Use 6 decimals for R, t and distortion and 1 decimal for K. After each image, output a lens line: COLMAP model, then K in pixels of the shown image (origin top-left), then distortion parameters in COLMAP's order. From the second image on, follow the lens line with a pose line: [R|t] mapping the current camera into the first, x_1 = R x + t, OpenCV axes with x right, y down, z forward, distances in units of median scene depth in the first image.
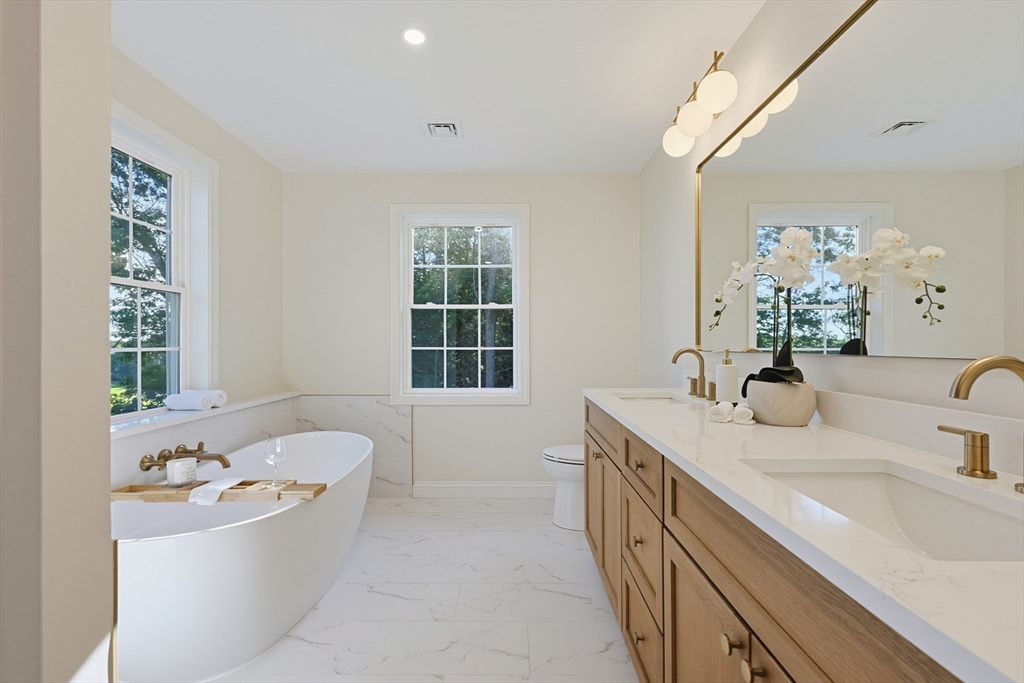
lens RADIAL K [[442.2, 0, 508.1], [0, 442.2, 332.8], [0, 0, 1]] dist [0.000244, 0.000094]
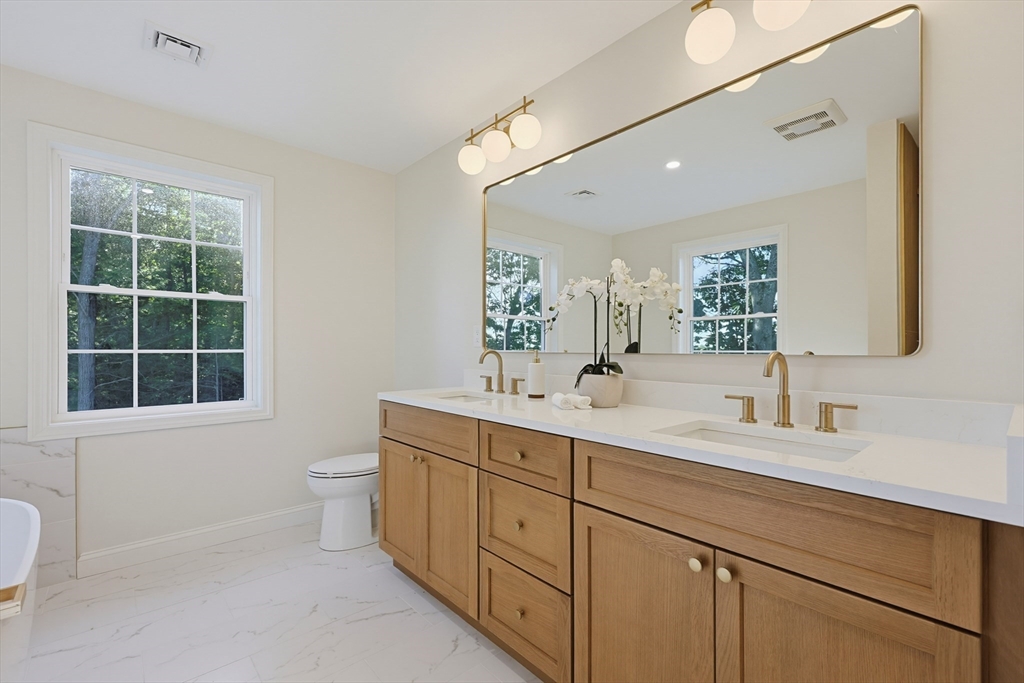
lens RADIAL K [[447.0, 0, 497.5], [0, 447.0, 335.9], [0, 0, 1]] dist [0.002756, 0.000515]
pose [[0.744771, 0.020706, 0.666998, -0.244625], [-0.020085, 0.999761, -0.008610, 0.007237], [-0.667017, -0.006984, 0.745009, 0.107412]]
